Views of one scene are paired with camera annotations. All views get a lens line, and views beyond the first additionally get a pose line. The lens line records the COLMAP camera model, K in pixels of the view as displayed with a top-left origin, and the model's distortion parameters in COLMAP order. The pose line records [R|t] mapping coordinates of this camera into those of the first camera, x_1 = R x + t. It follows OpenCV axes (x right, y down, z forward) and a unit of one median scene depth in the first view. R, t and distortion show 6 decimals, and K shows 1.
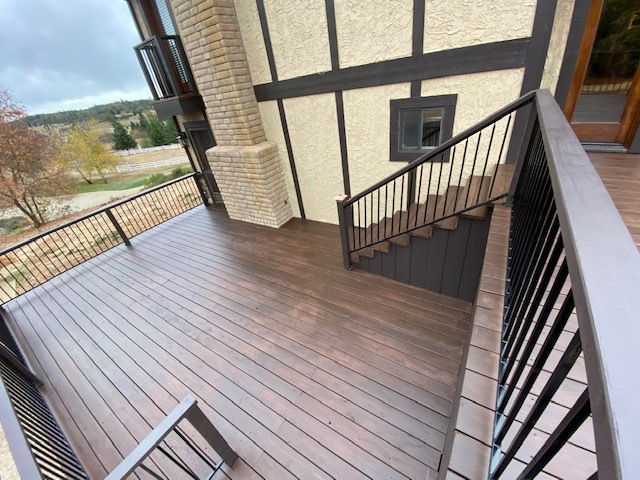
lens RADIAL K [[256.7, 0, 321.2], [0, 256.7, 240.9], [0, 0, 1]] dist [0.025988, -0.025512]
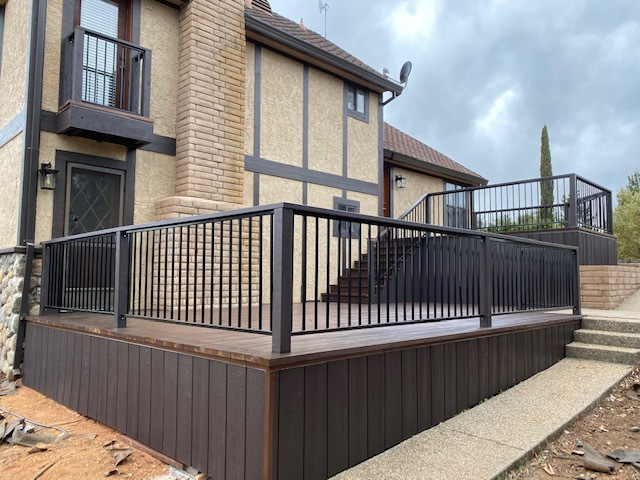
lens RADIAL K [[496.7, 0, 320.0], [0, 496.7, 240.0], [0, 0, 1]] dist [0.080324, -0.108301]
pose [[0.211532, 0.217940, 0.952763, -1.779046], [0.483449, 0.823883, -0.295794, 0.349012], [-0.849430, 0.523182, 0.068915, 0.728507]]
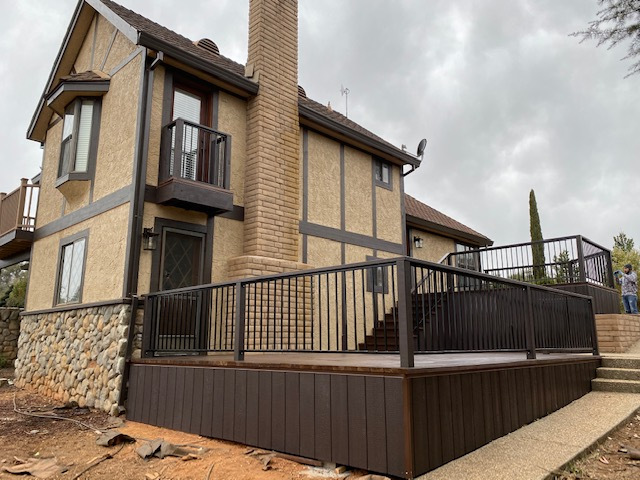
lens RADIAL K [[496.7, 0, 320.0], [0, 496.7, 240.0], [0, 0, 1]] dist [0.080324, -0.108301]
pose [[0.189755, 0.331555, 0.924156, -2.054178], [0.495357, 0.780351, -0.381673, 0.338994], [-0.847711, 0.530211, -0.016162, 0.914610]]
